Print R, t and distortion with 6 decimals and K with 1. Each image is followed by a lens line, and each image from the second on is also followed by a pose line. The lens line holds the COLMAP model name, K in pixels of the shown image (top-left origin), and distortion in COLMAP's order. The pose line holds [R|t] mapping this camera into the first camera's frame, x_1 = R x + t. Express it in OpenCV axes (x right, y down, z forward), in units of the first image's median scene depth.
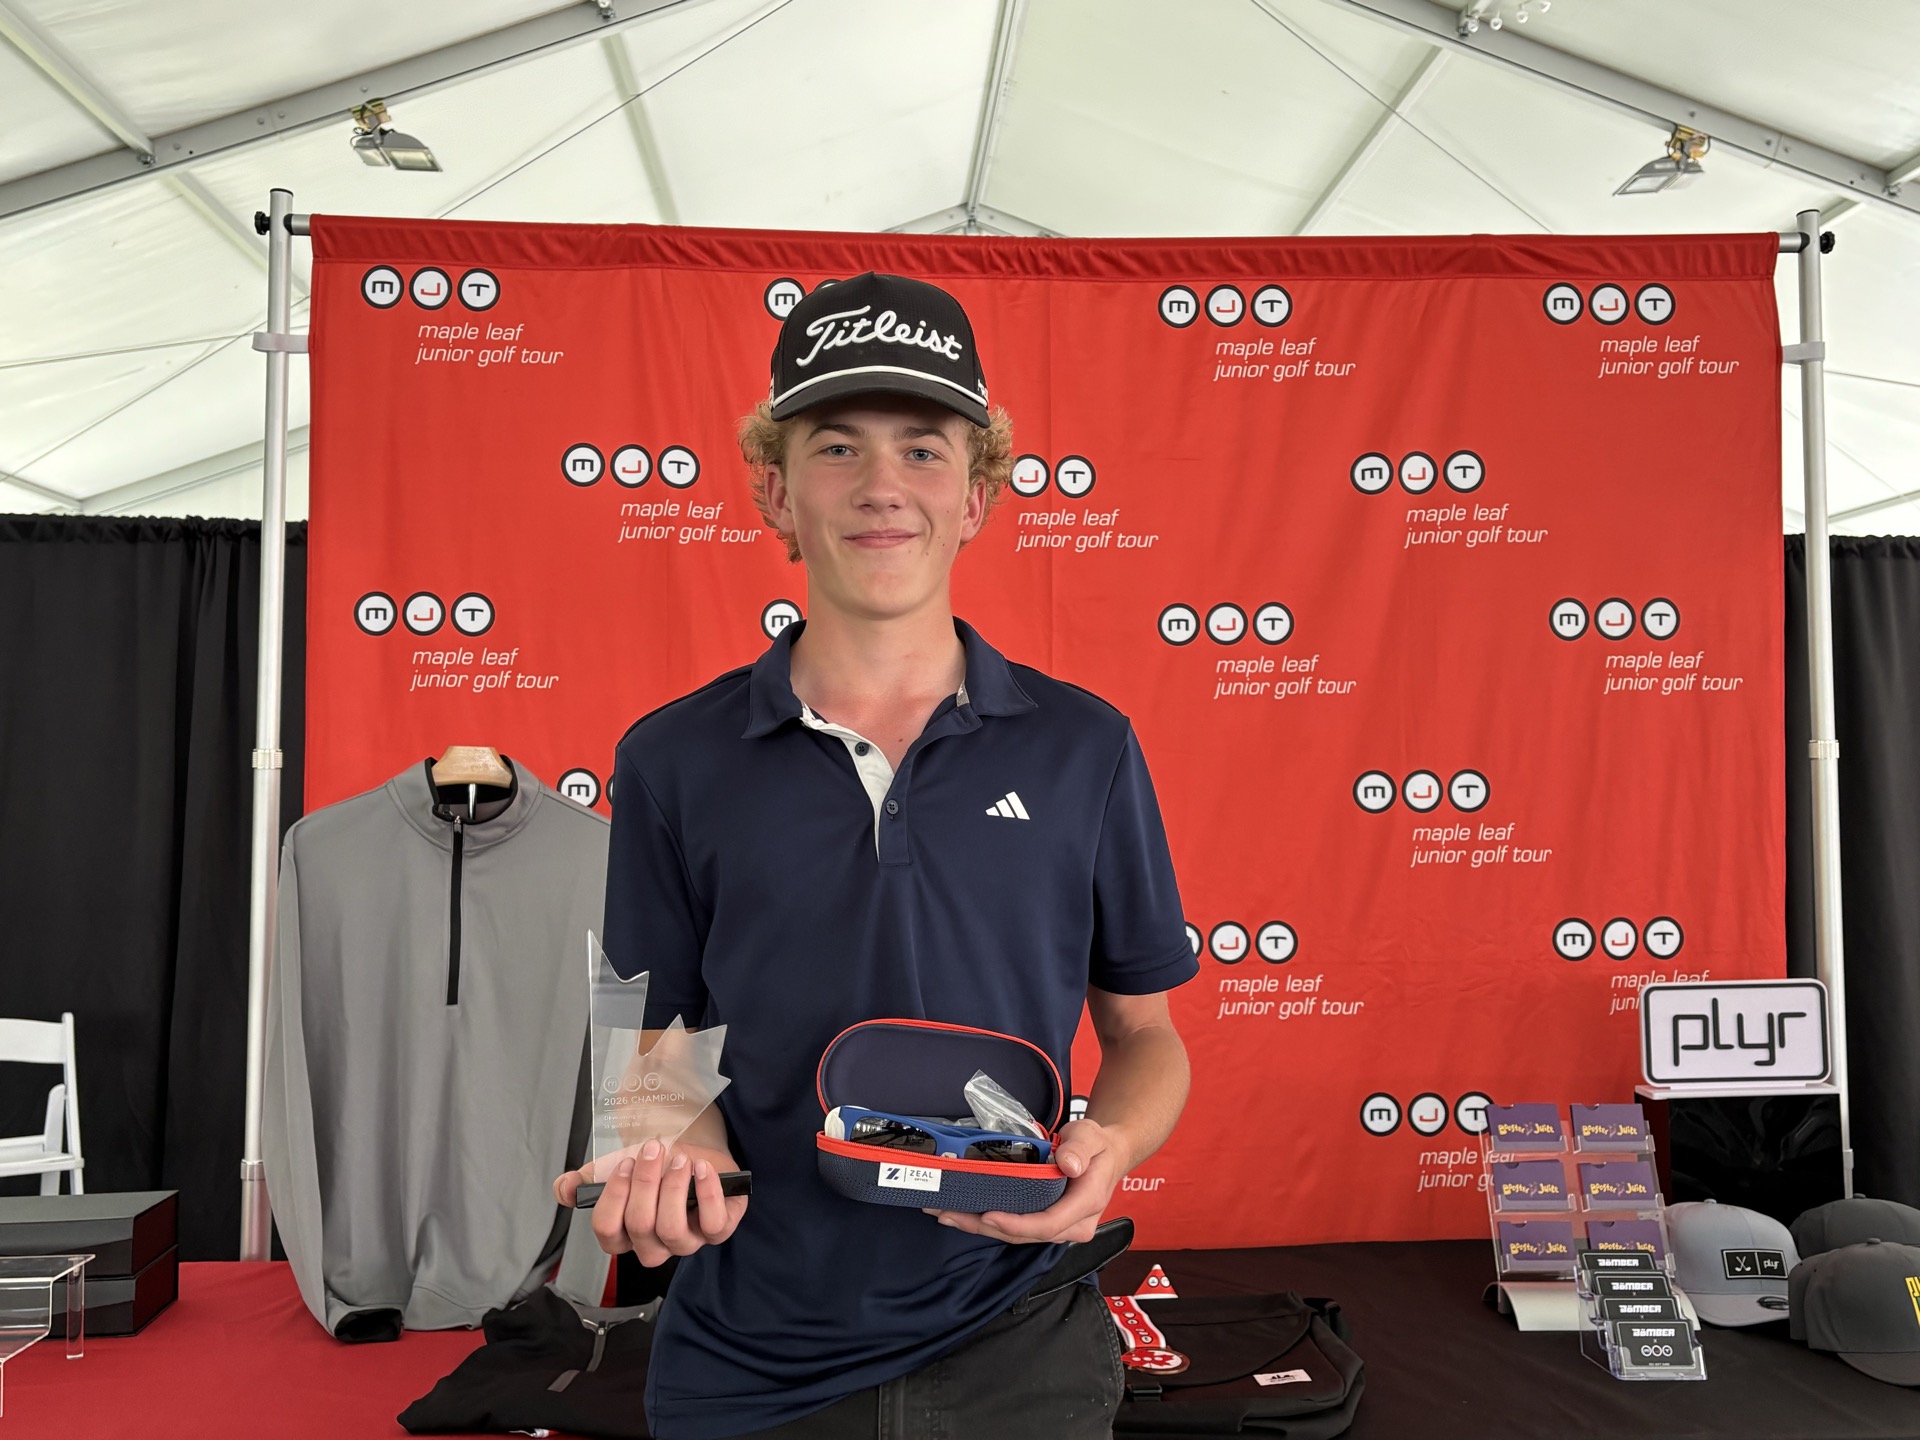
lens RADIAL K [[1679.2, 0, 941.4], [0, 1679.2, 748.0], [0, 0, 1]] dist [0.027509, -0.007792]
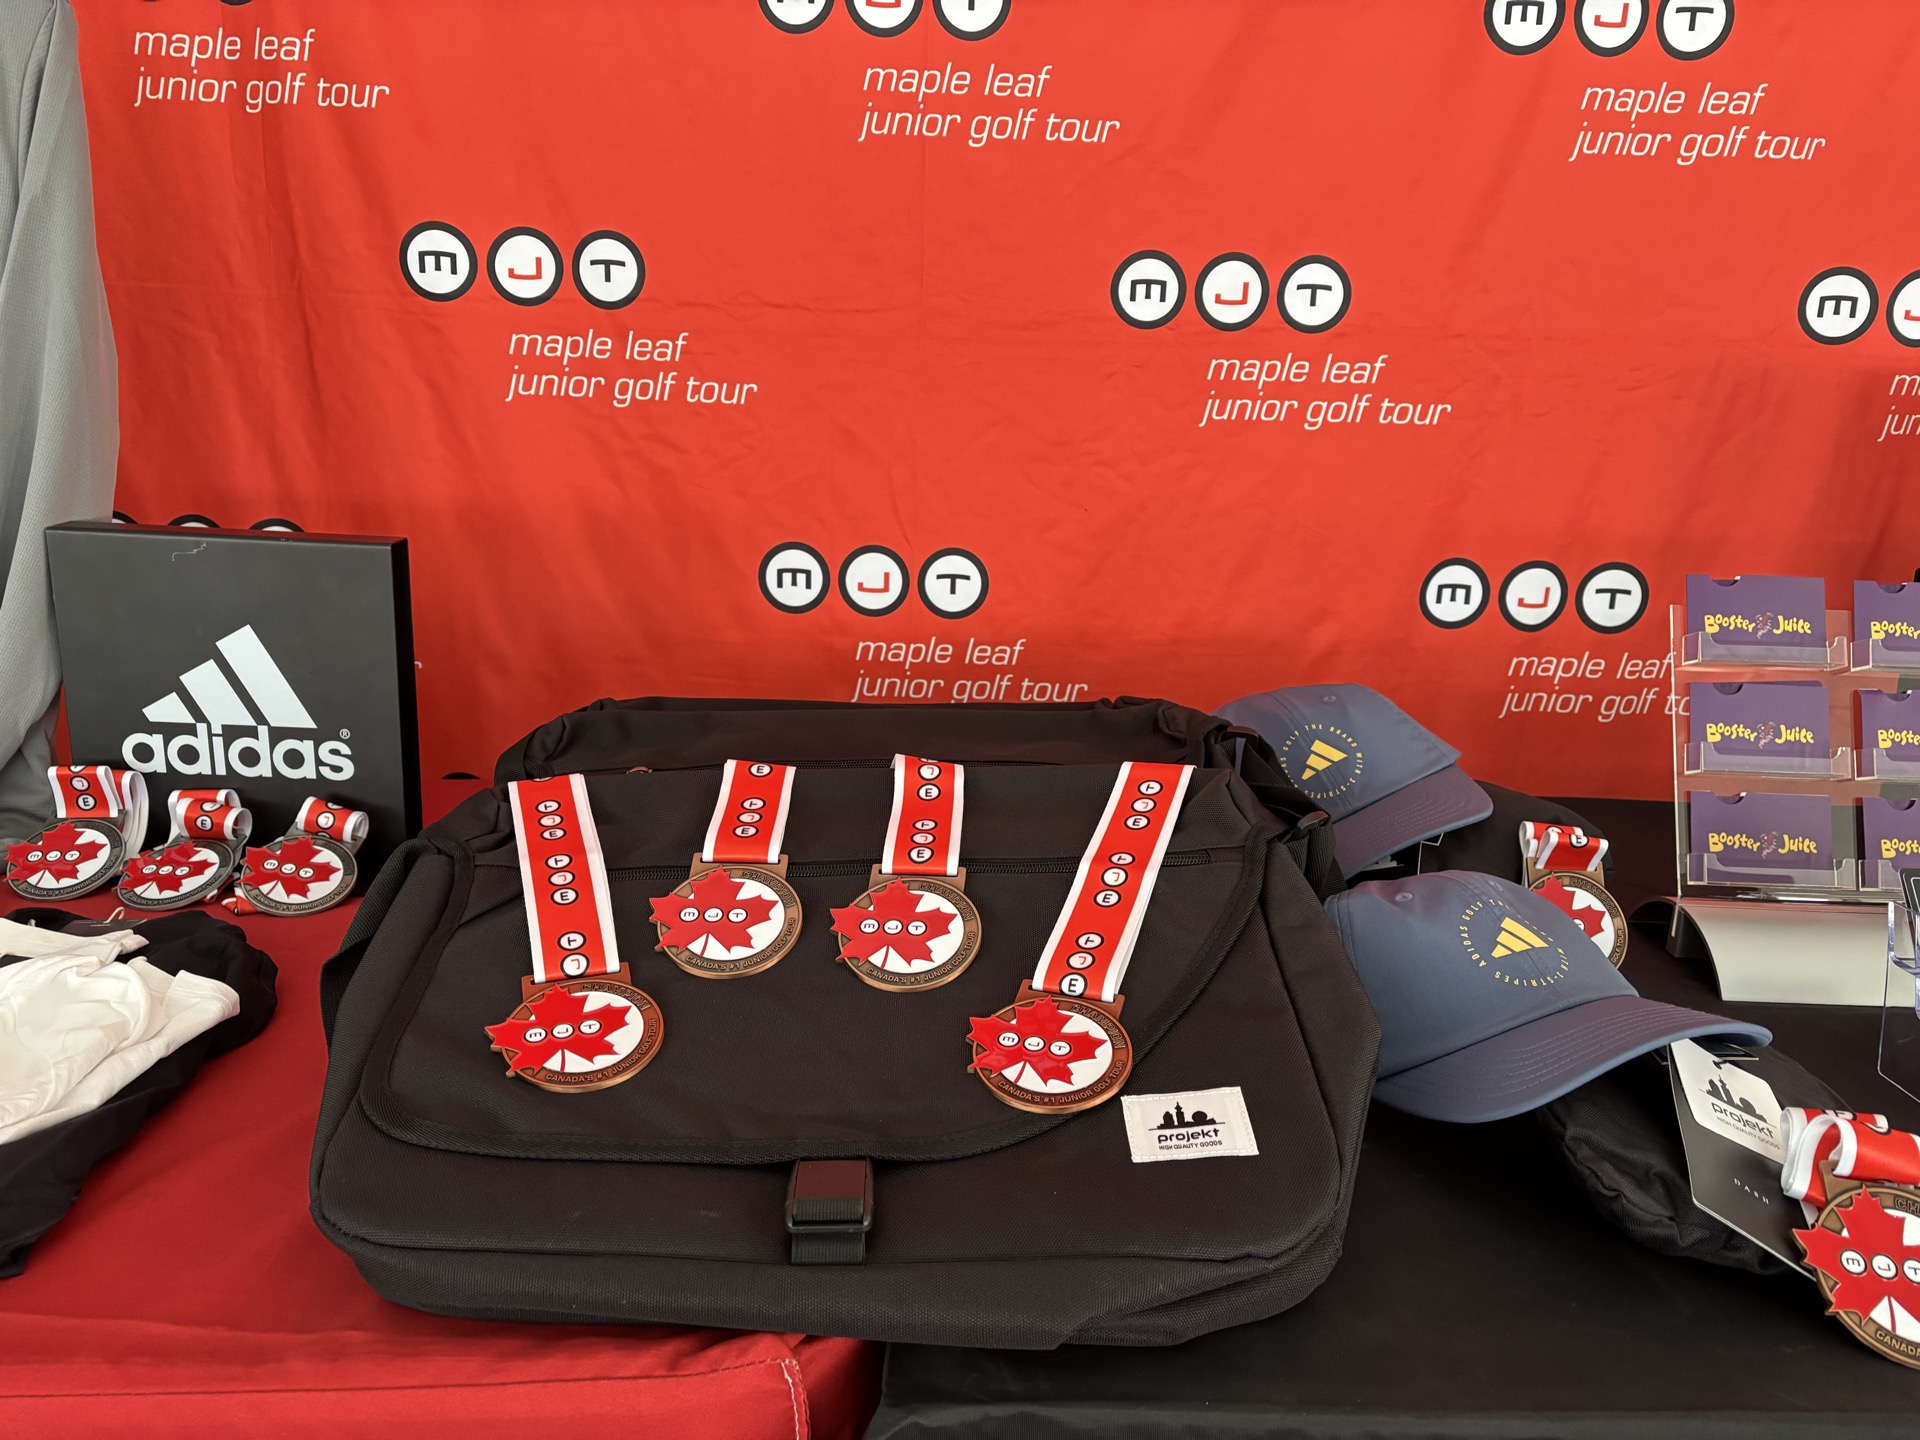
lens RADIAL K [[1388.7, 0, 958.9], [0, 1388.7, 694.2], [0, 0, 1]] dist [0.030190, -0.039072]
pose [[0.999000, 0.041517, -0.016619, 0.092218], [-0.035486, 0.962096, 0.270391, 0.122384], [0.027215, -0.269530, 0.962607, 0.502479]]
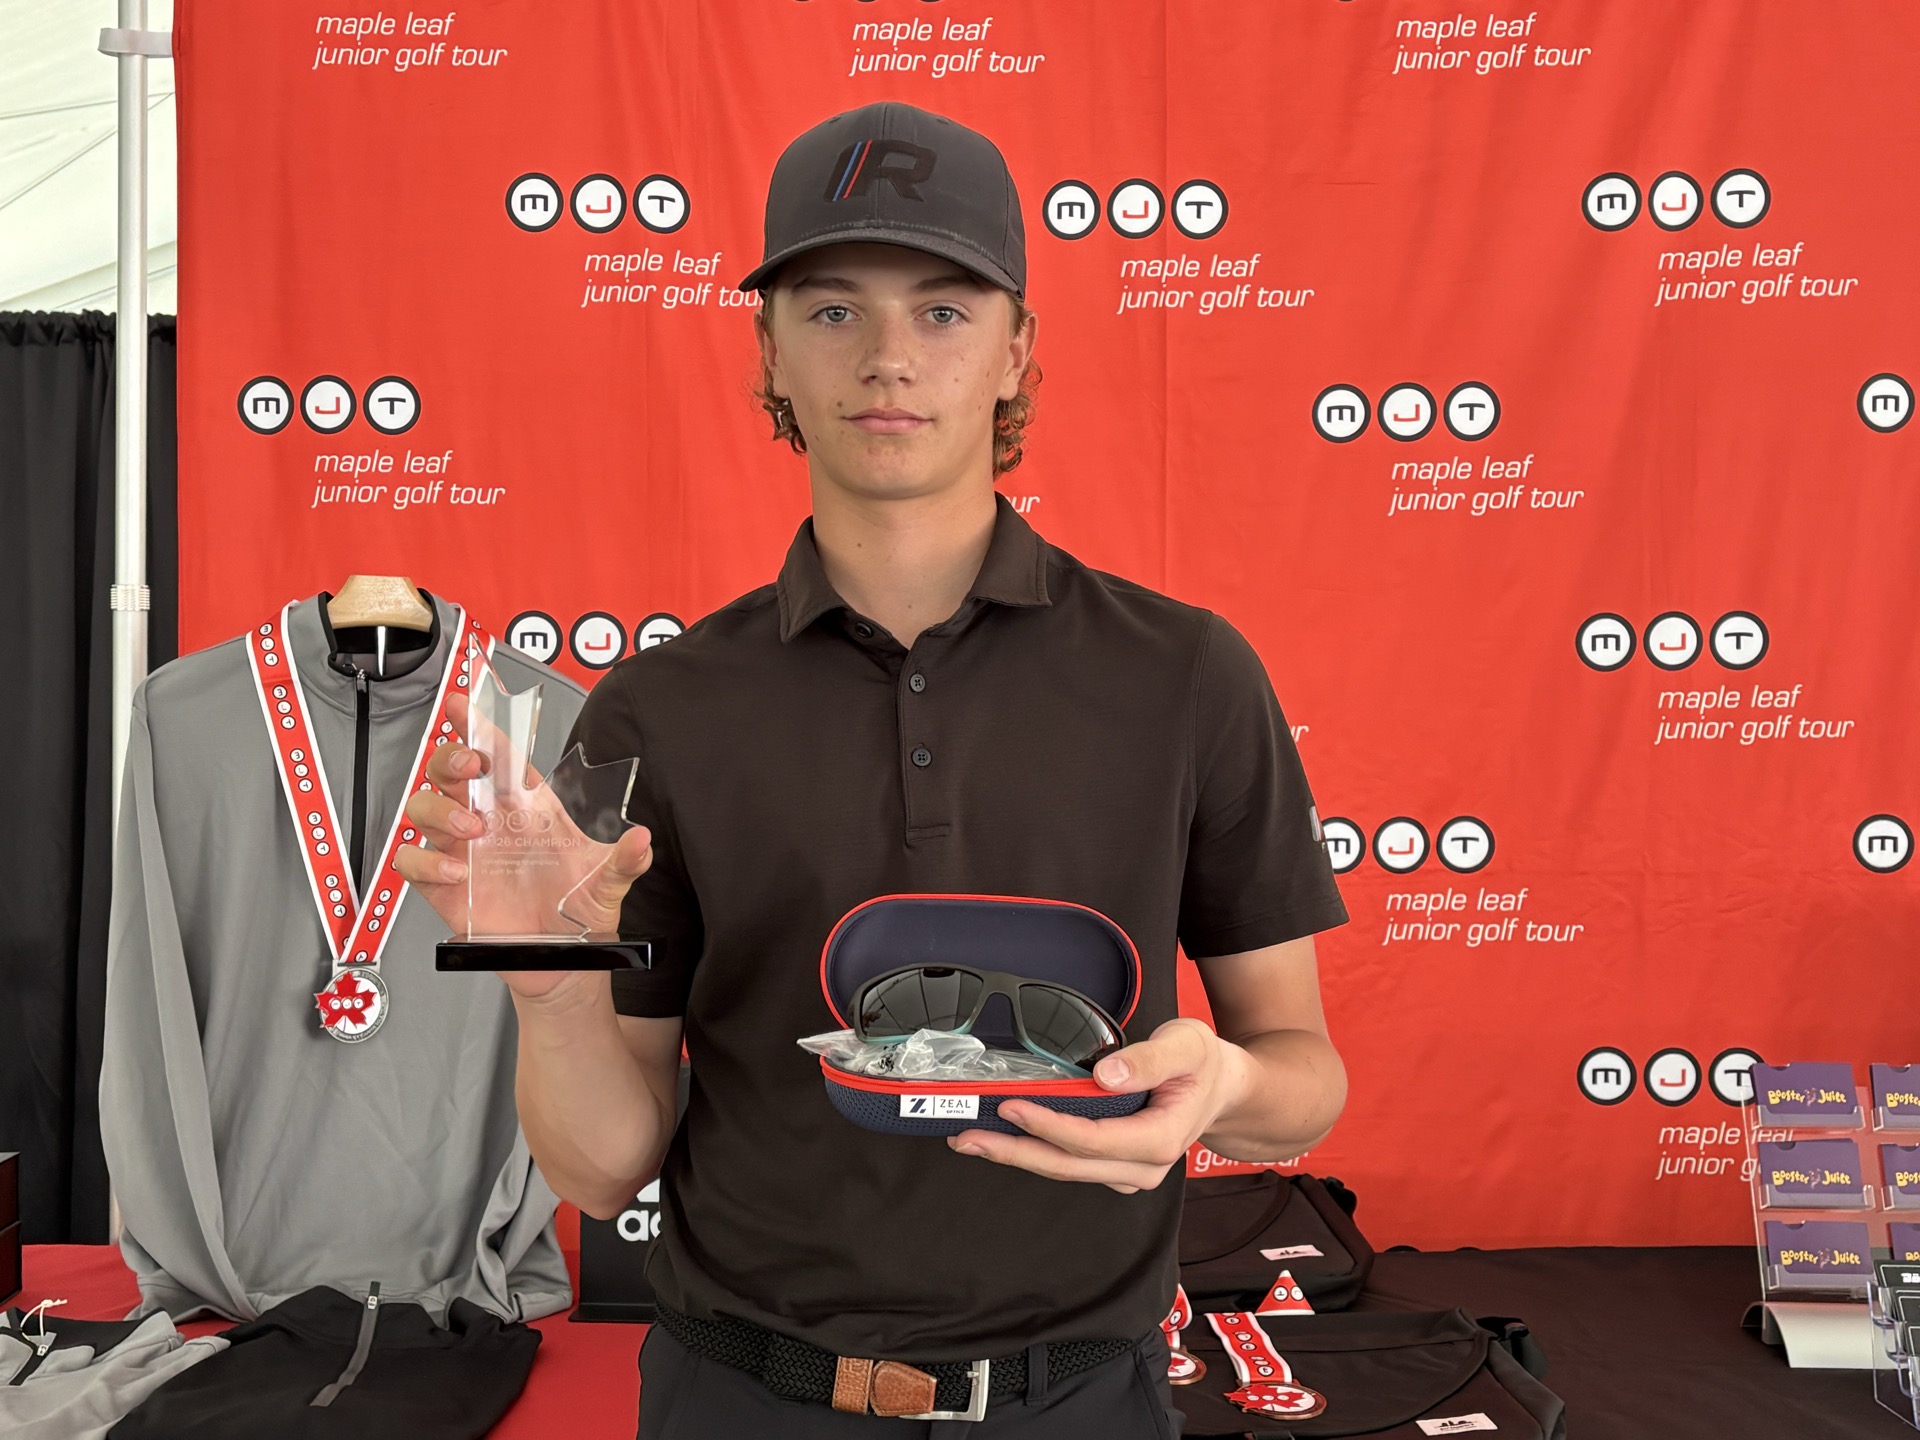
lens RADIAL K [[2122.6, 0, 949.7], [0, 2122.6, 744.1], [0, 0, 1]] dist [0.026466, 0.000000]
pose [[0.998226, 0.002122, -0.059497, 0.026935], [0.001149, 0.998492, 0.054886, 0.019384], [0.059523, -0.054857, 0.996718, 0.057424]]
